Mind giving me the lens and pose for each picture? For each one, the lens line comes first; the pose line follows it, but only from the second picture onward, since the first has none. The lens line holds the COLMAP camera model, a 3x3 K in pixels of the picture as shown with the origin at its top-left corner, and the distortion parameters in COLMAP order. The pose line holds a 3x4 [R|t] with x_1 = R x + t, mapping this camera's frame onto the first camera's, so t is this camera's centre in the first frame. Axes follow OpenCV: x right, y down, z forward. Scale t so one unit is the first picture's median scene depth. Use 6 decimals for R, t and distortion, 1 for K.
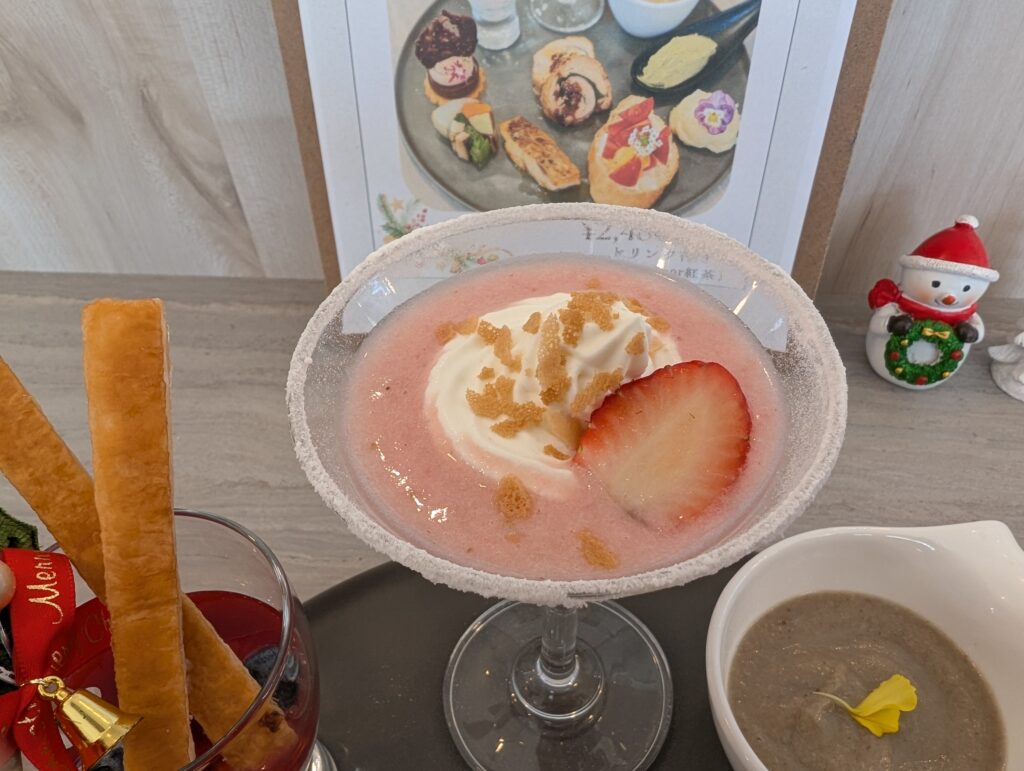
lens RADIAL K [[795.7, 0, 507.8], [0, 795.7, 466.4], [0, 0, 1]] dist [0.001937, 0.004909]
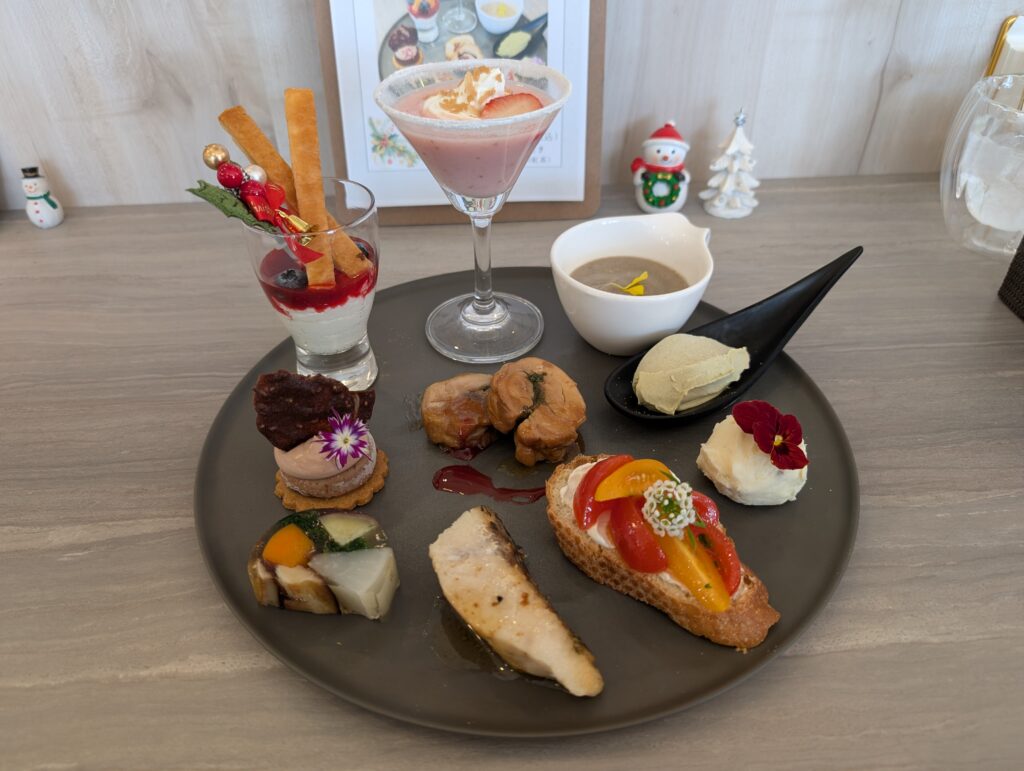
lens RADIAL K [[774.9, 0, 509.6], [0, 774.9, 382.3], [0, 0, 1]] dist [-0.003031, -0.014698]
pose [[0.989192, -0.073825, 0.126684, -0.103478], [0.102301, 0.966452, -0.235596, 0.696000], [-0.105041, 0.246009, 0.963559, -0.626672]]
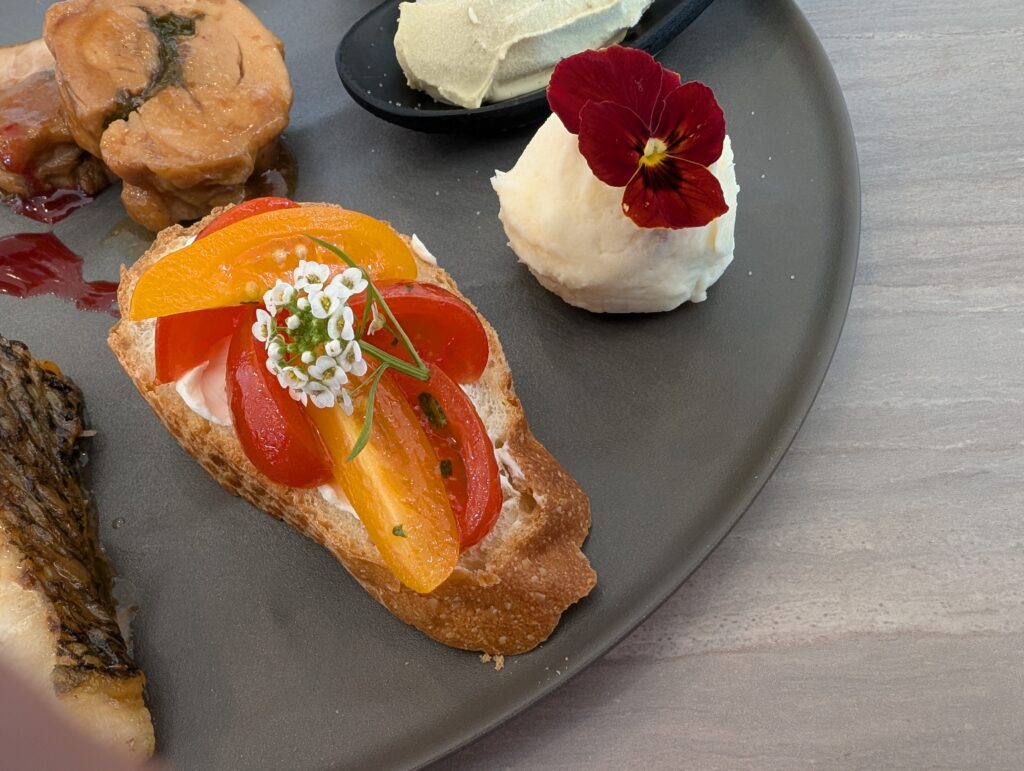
lens RADIAL K [[795.7, 0, 530.0], [0, 795.7, 481.6], [0, 0, 1]] dist [0.001937, 0.004909]
pose [[0.992085, -0.117725, 0.043691, 0.294641], [0.109140, 0.980466, 0.163633, 0.656294], [-0.062101, -0.157569, 0.985553, -0.057604]]
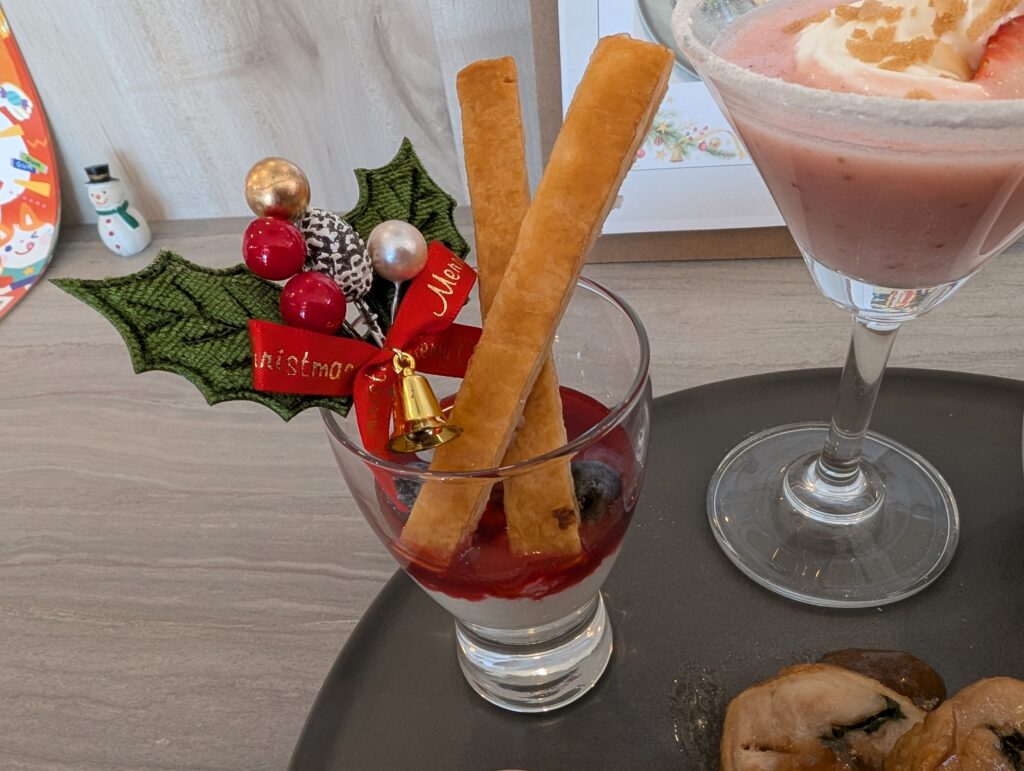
lens RADIAL K [[795.7, 0, 496.9], [0, 795.7, 469.2], [0, 0, 1]] dist [0.001937, 0.004909]
pose [[0.992919, -0.018538, -0.117342, -0.183355], [0.007676, 0.995697, -0.092352, 0.256893], [0.118549, 0.090797, 0.988788, -0.003633]]
